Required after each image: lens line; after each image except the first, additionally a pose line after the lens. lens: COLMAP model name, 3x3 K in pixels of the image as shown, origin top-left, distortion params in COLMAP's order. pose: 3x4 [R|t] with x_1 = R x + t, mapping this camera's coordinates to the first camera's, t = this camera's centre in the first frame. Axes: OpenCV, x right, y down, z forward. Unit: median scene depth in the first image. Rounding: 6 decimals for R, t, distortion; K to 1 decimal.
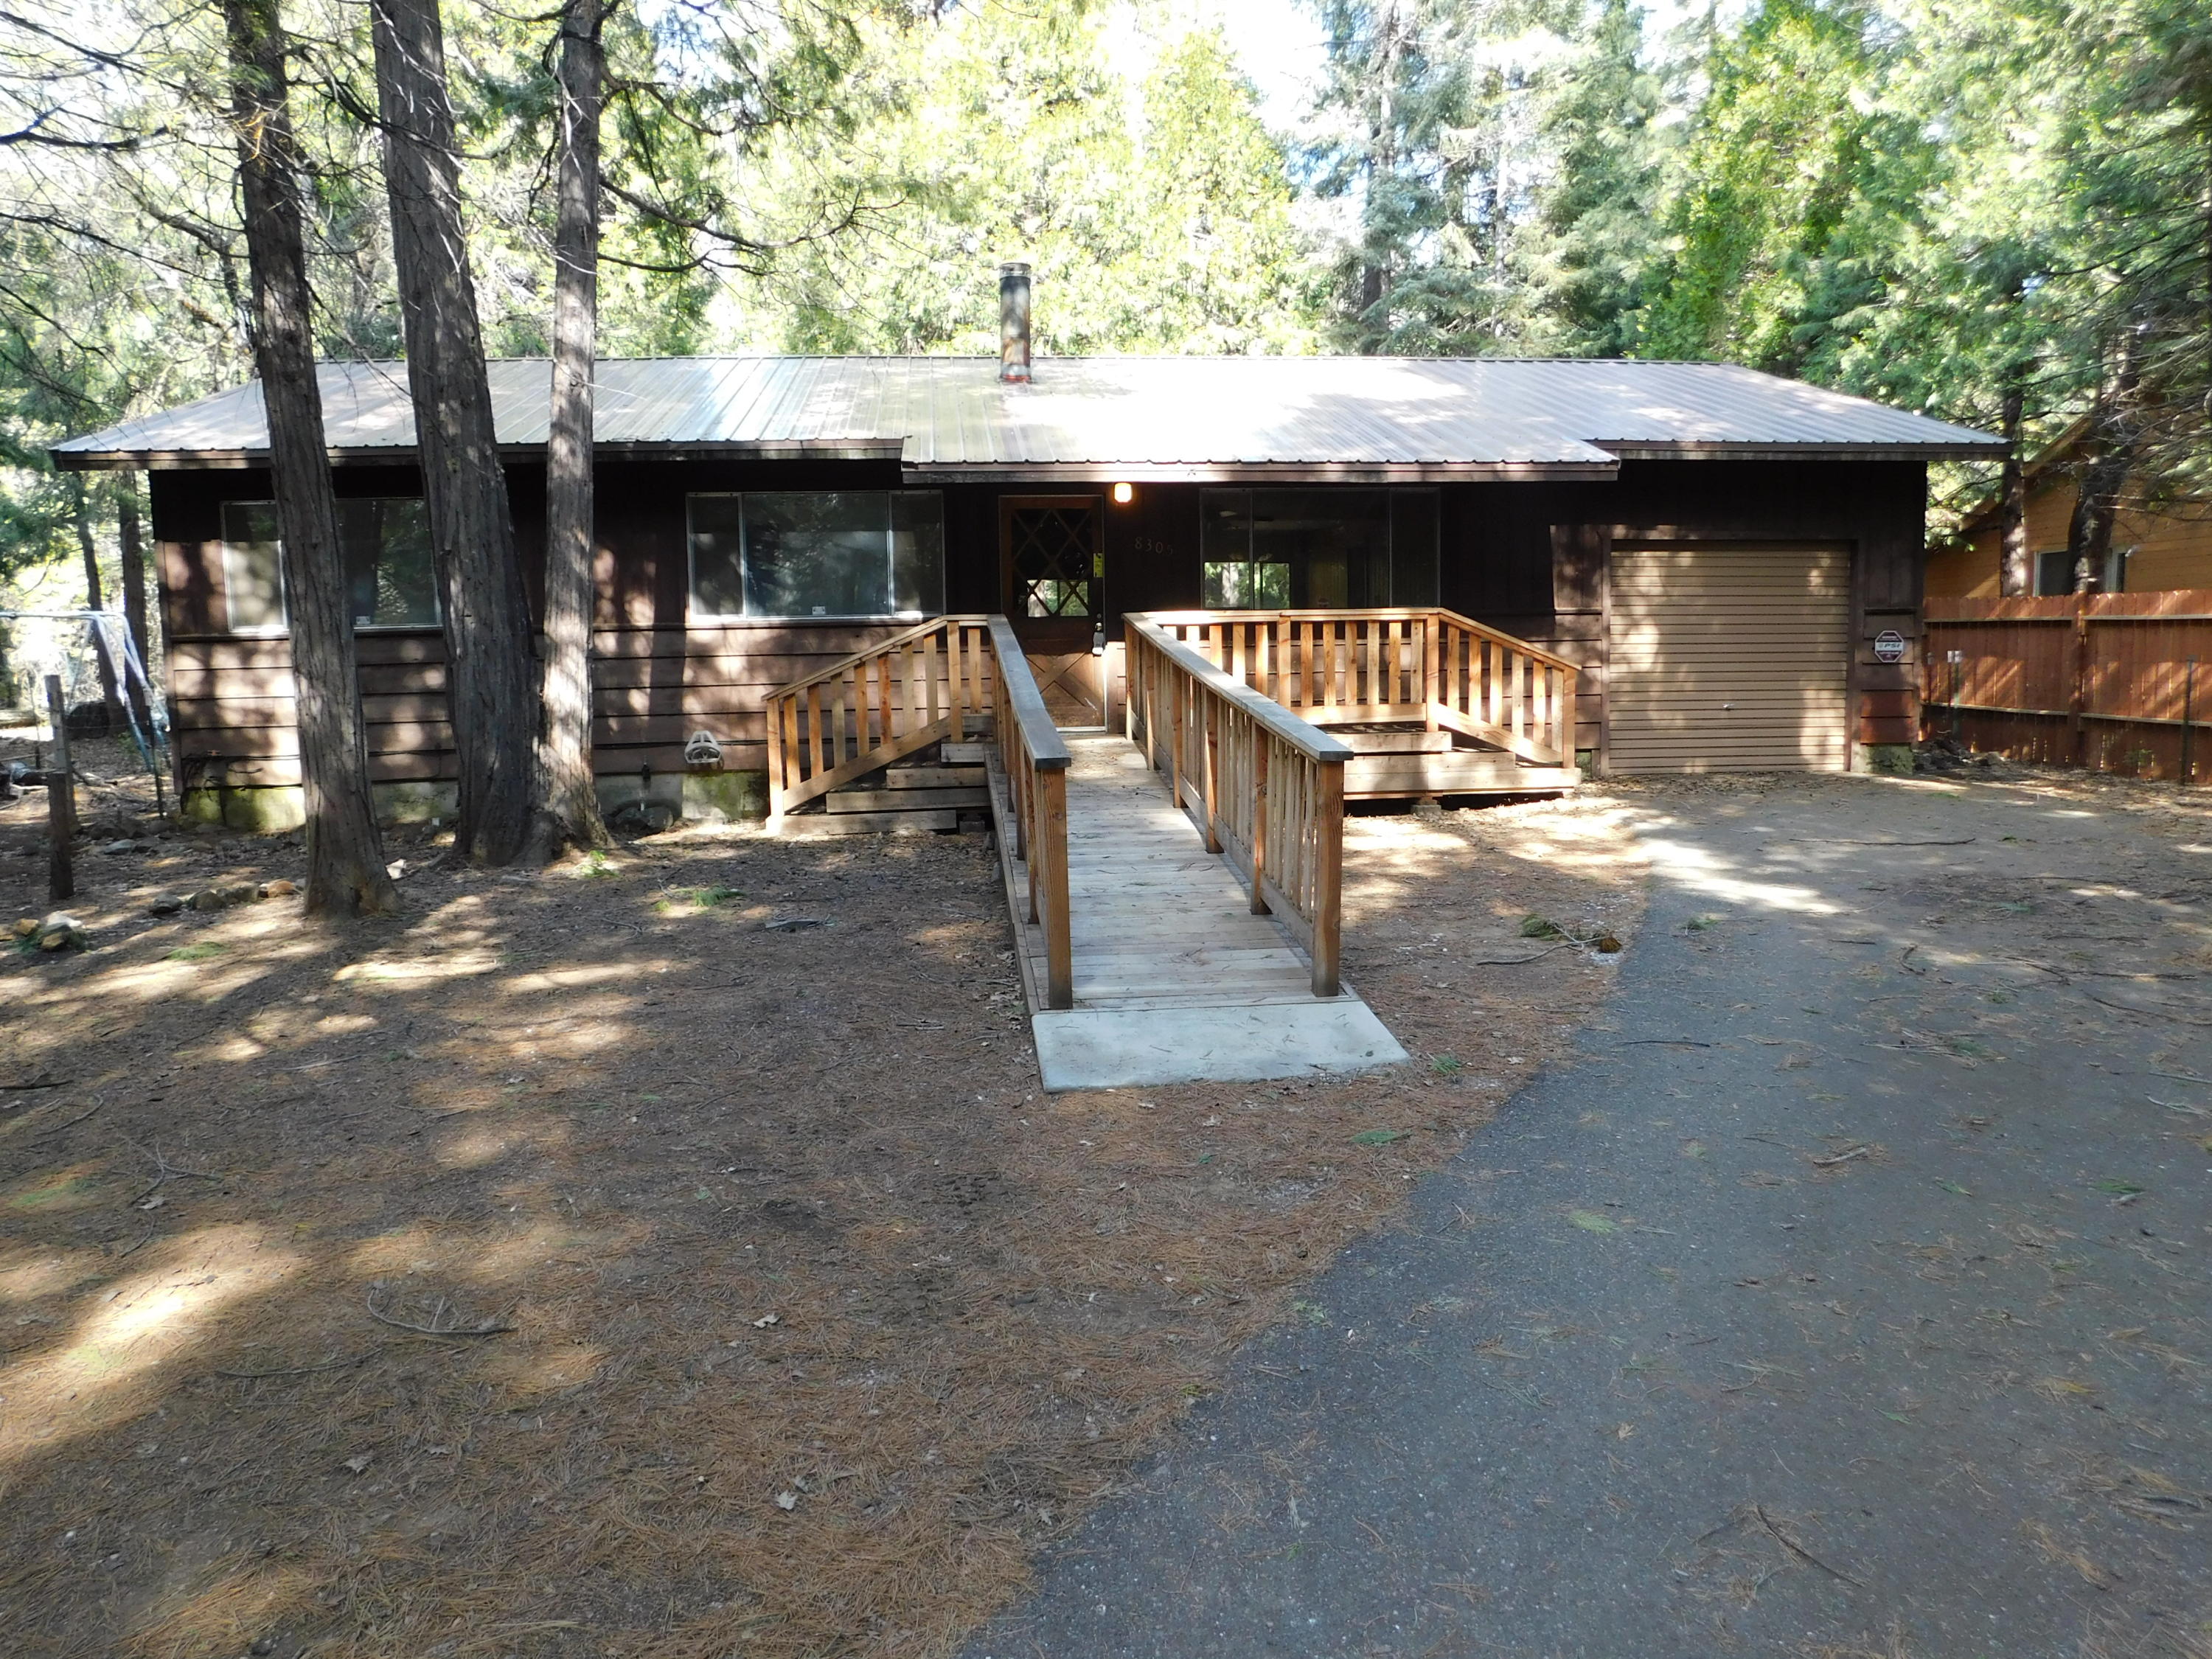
lens RADIAL K [[1524.1, 0, 1106.0], [0, 1524.1, 829.5], [0, 0, 1]] dist [-0.081154, 0.073935]
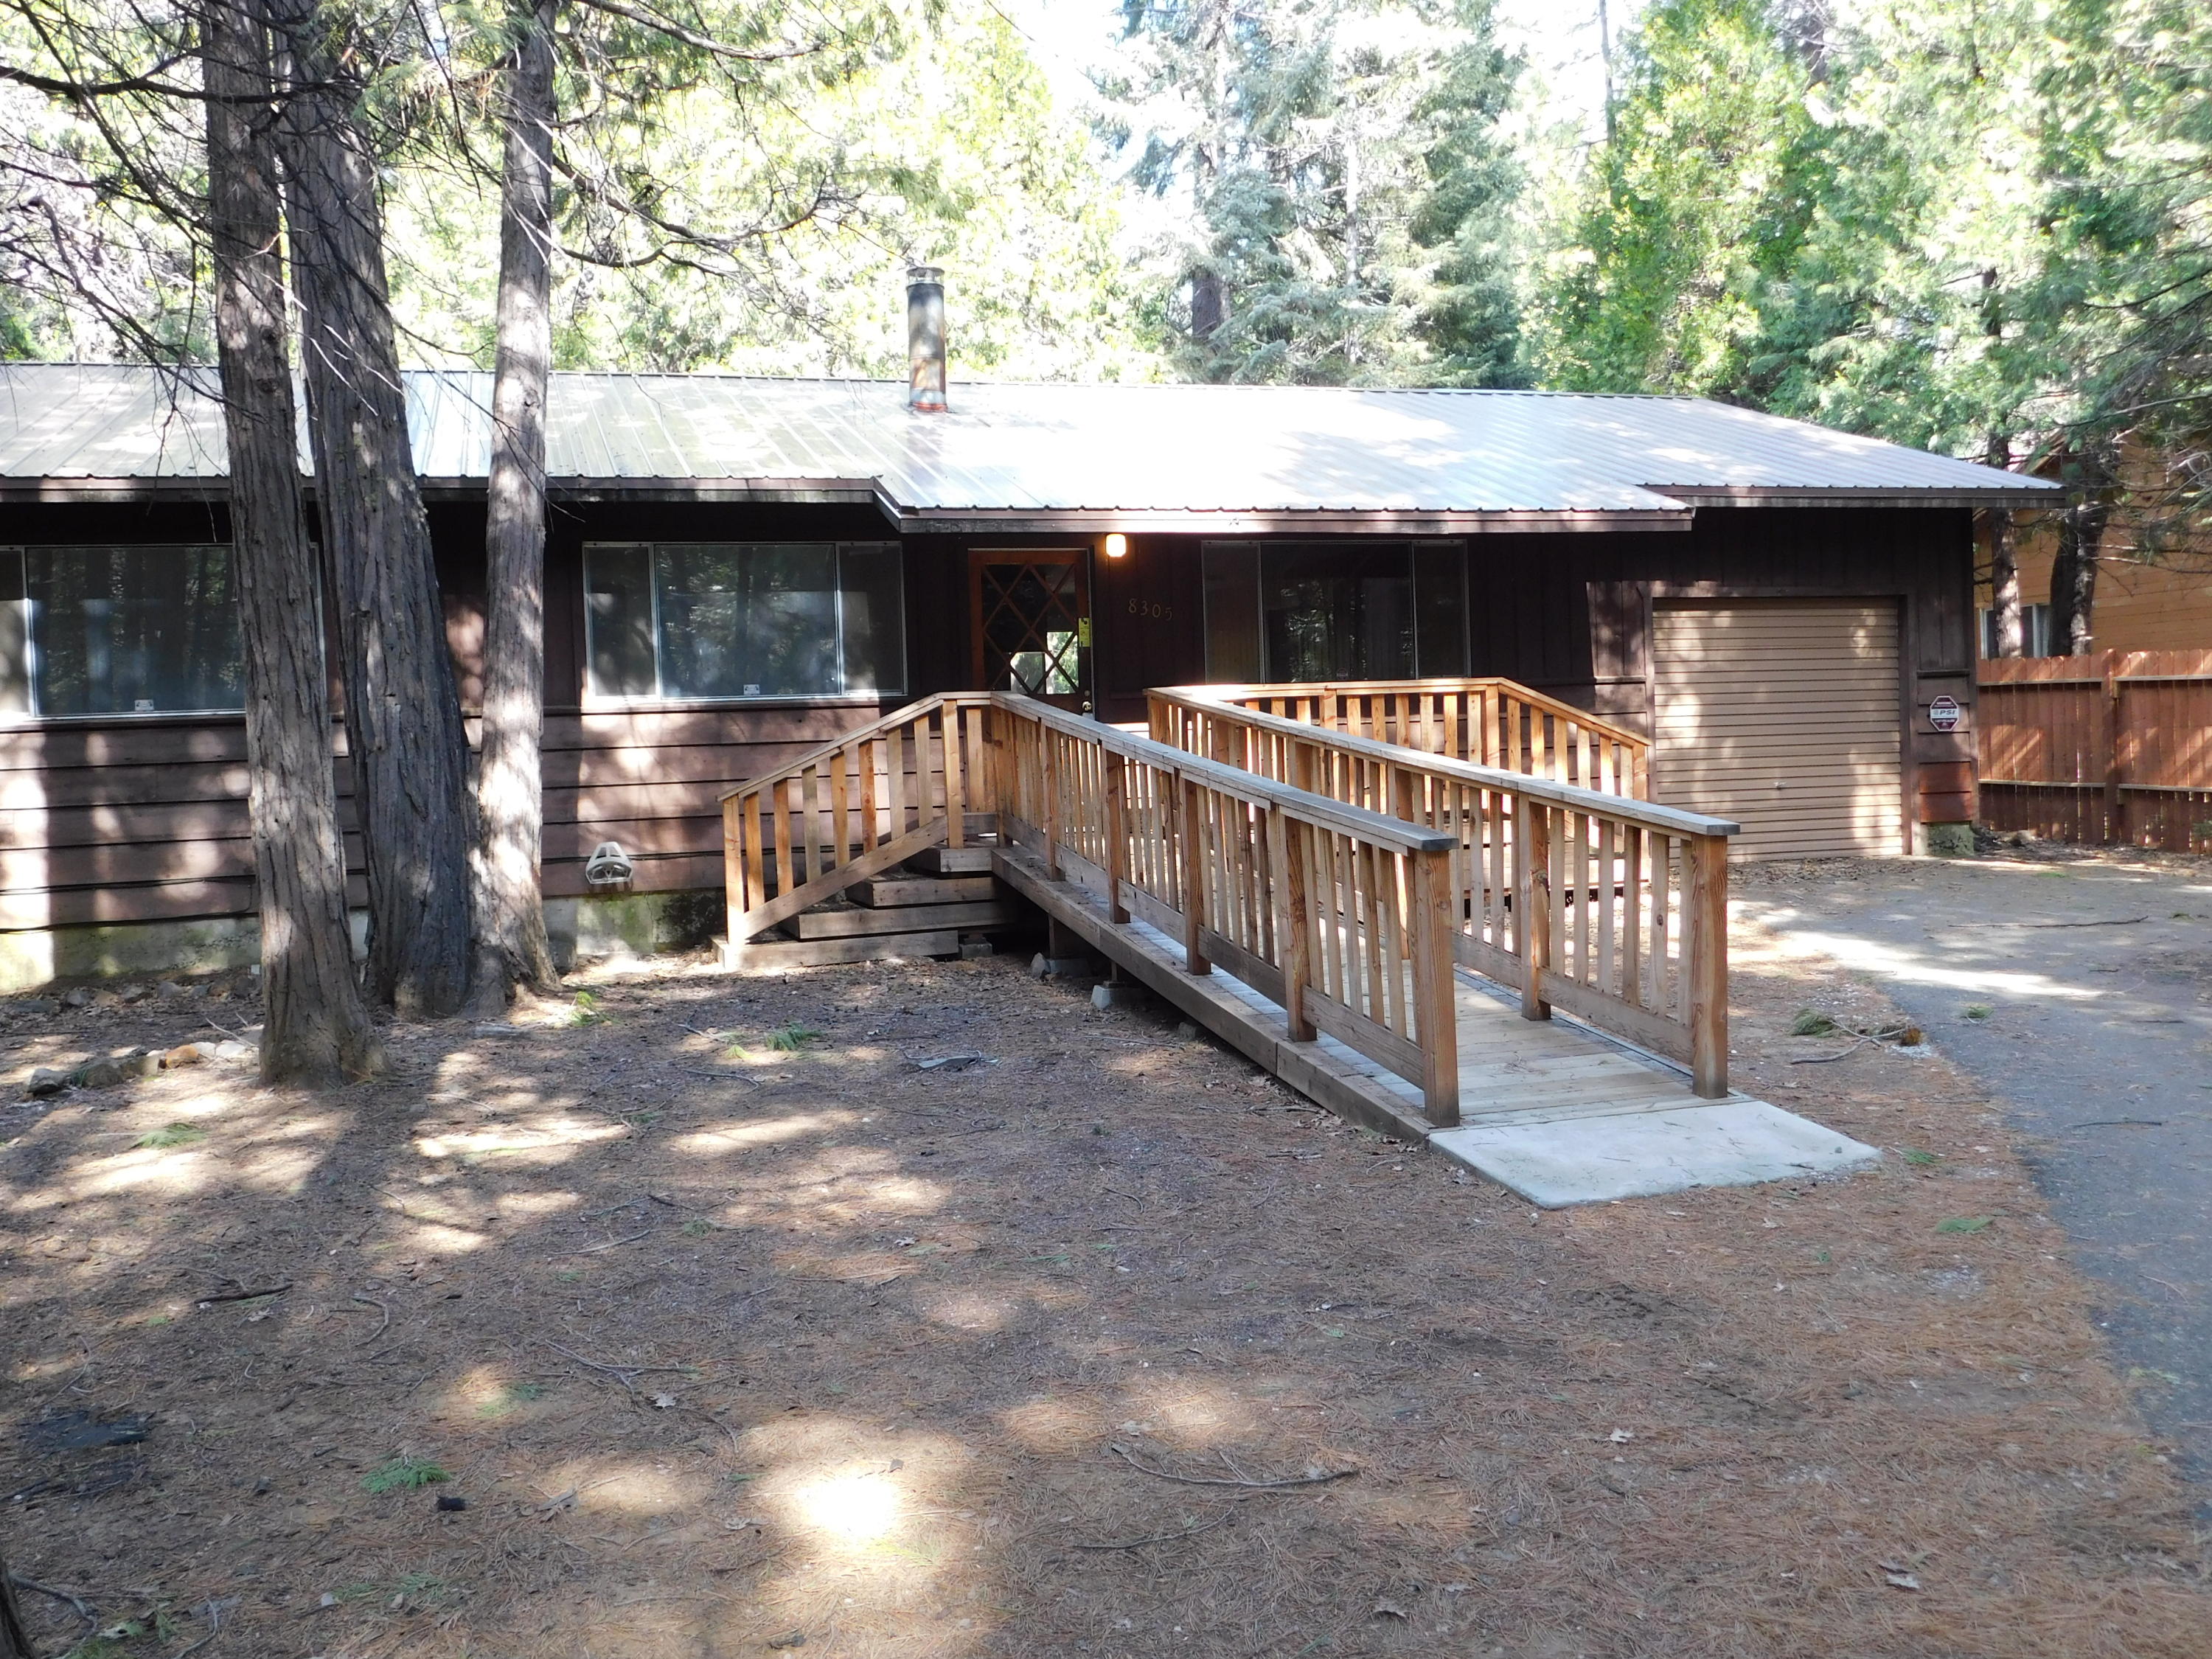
lens RADIAL K [[1927.9, 0, 1106.0], [0, 1927.9, 829.5], [0, 0, 1]] dist [-0.005923, -0.001081]
pose [[0.982320, -0.024937, 0.185539, -0.193951], [0.038605, 0.996770, -0.070425, 0.008497], [-0.183183, 0.076343, 0.980110, -0.027831]]
